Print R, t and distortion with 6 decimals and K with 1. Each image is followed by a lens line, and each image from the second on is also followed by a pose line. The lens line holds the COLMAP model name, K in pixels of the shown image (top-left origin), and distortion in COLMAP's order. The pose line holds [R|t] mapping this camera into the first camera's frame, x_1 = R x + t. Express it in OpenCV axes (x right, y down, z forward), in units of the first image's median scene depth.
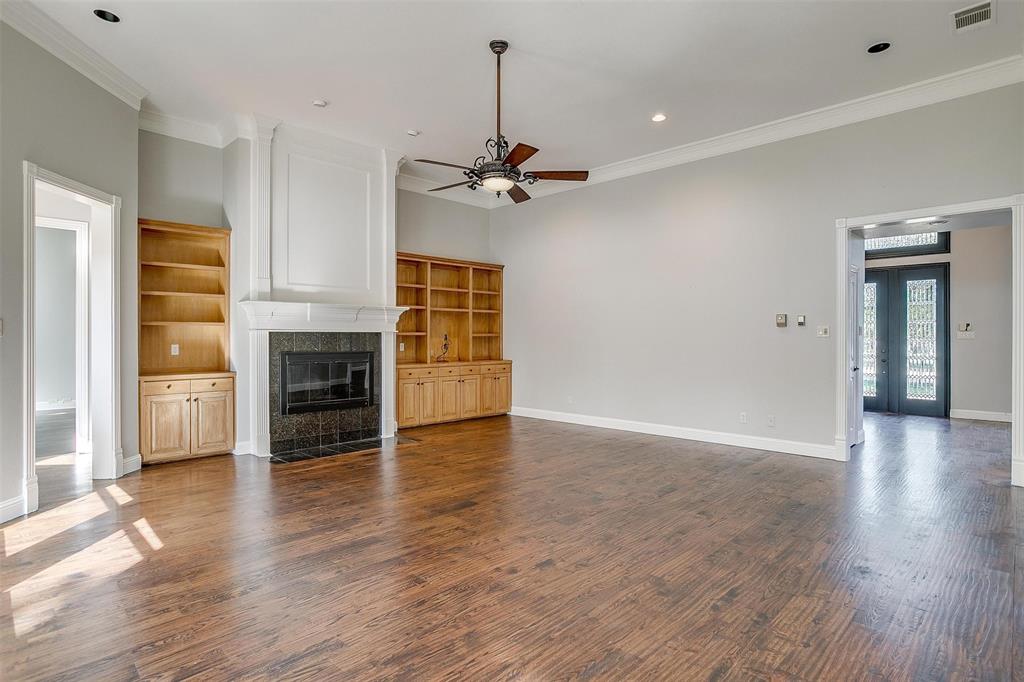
lens RADIAL K [[512.6, 0, 510.7], [0, 512.6, 337.8], [0, 0, 1]] dist [-0.062742, 0.034774]
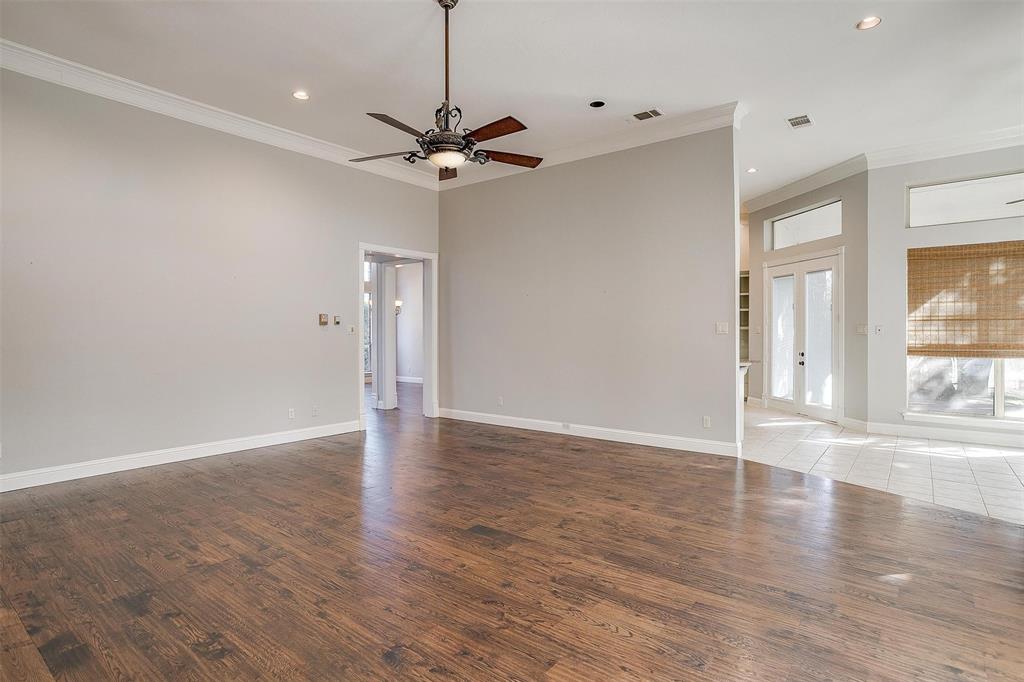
lens RADIAL K [[512.6, 0, 510.7], [0, 512.6, 337.8], [0, 0, 1]] dist [-0.062742, 0.034774]
pose [[-0.072108, -0.012669, 0.997316, -1.095786], [0.005863, 0.999897, 0.013126, -0.011921], [-0.997380, 0.006794, -0.072027, 1.169357]]
